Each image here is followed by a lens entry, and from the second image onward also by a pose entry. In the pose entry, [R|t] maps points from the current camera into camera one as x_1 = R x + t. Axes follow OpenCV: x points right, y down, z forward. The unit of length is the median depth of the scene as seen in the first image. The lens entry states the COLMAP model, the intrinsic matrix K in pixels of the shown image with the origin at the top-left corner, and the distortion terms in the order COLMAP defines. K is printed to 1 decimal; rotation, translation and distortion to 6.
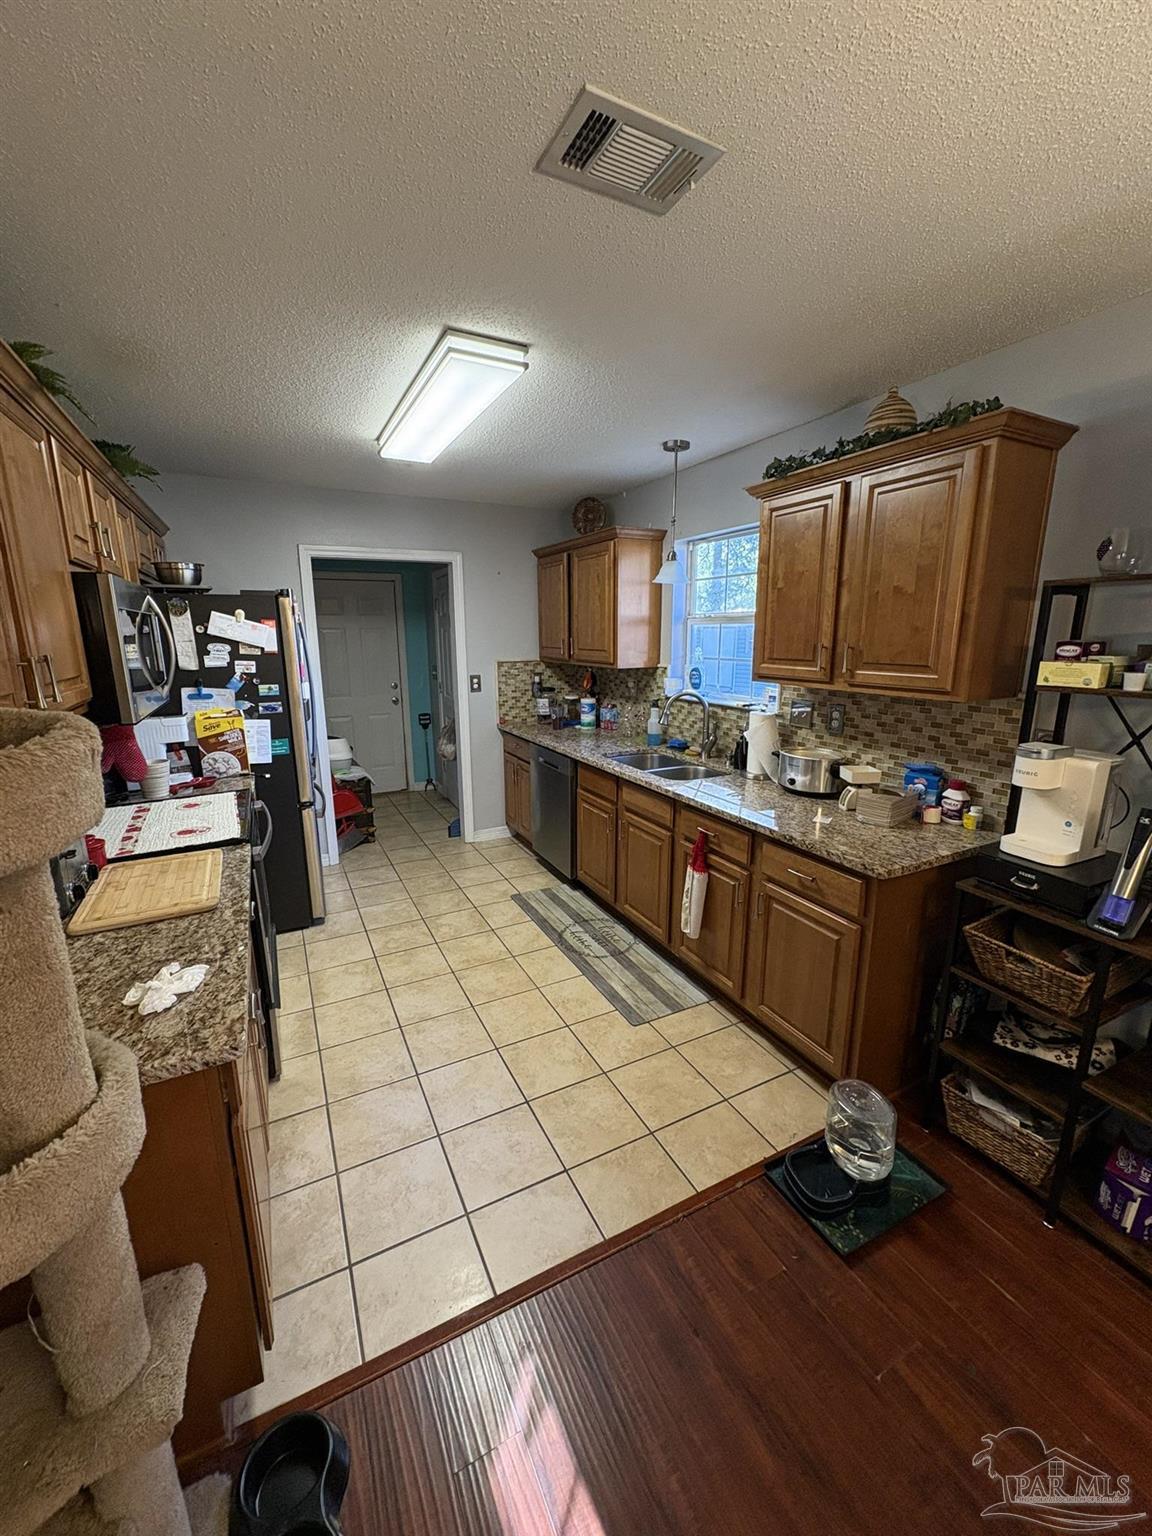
lens RADIAL K [[607.8, 0, 576.0], [0, 607.8, 768.0], [0, 0, 1]] dist [-0.000368, 0.000128]
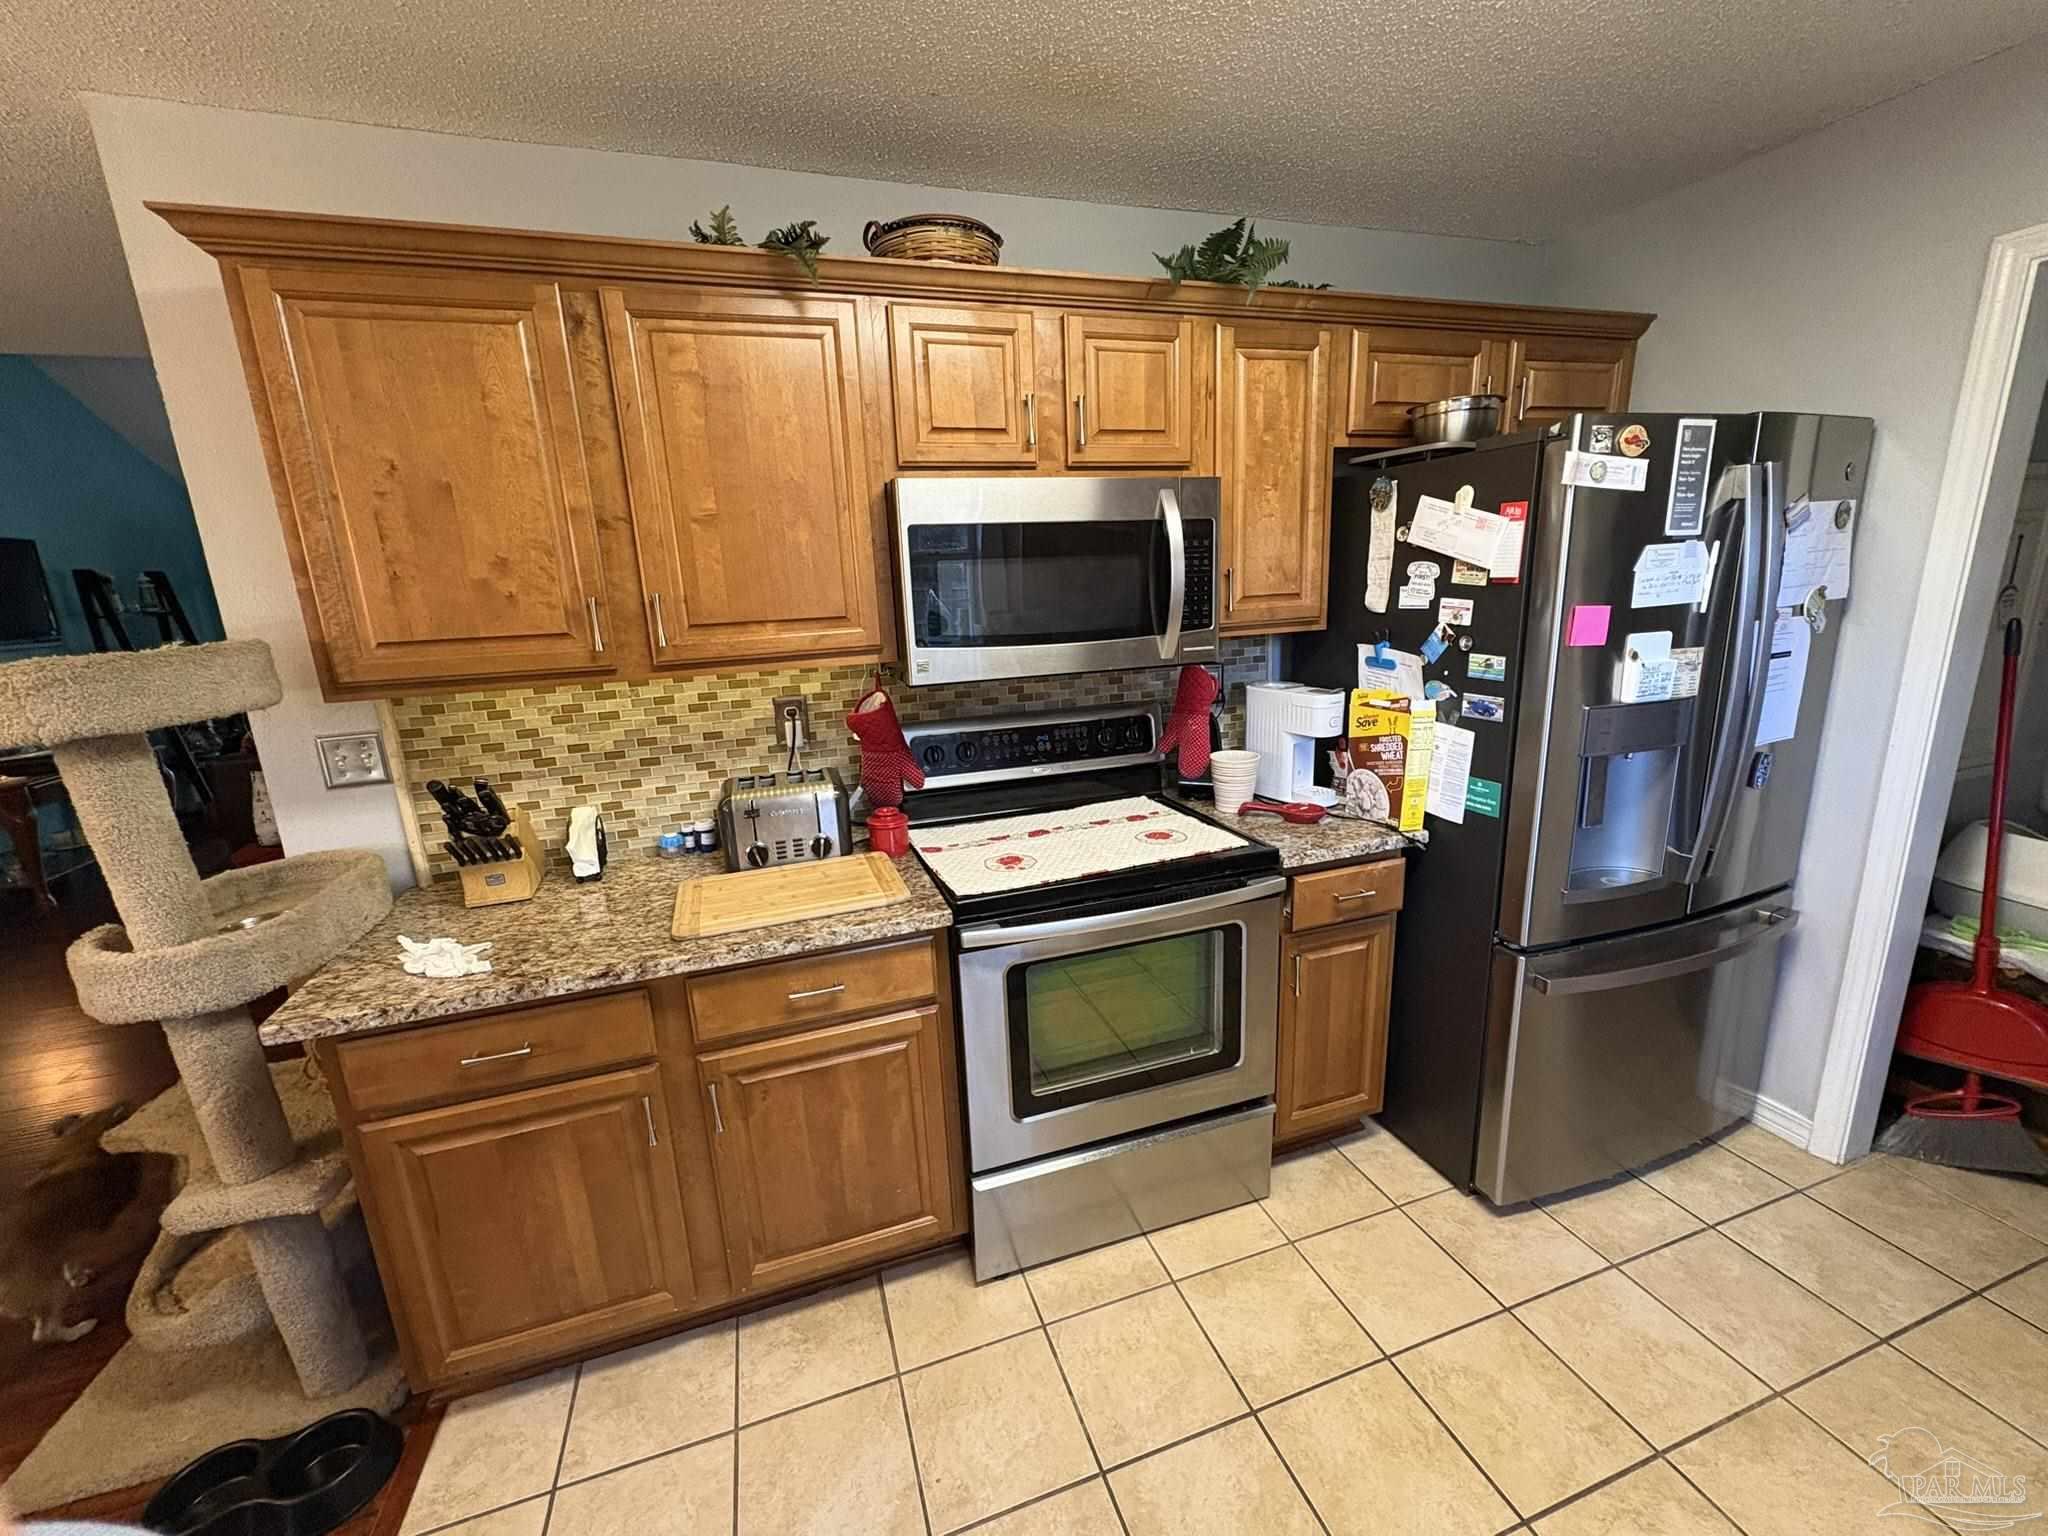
lens RADIAL K [[810.4, 0, 1024.0], [0, 810.4, 768.0], [0, 0, 1]] dist [-0.000368, 0.000128]
pose [[-0.155440, 0.241748, -0.957808, 0.129960], [-0.170971, 0.948377, 0.267114, -0.165299], [0.972938, 0.205277, -0.106084, 0.784535]]
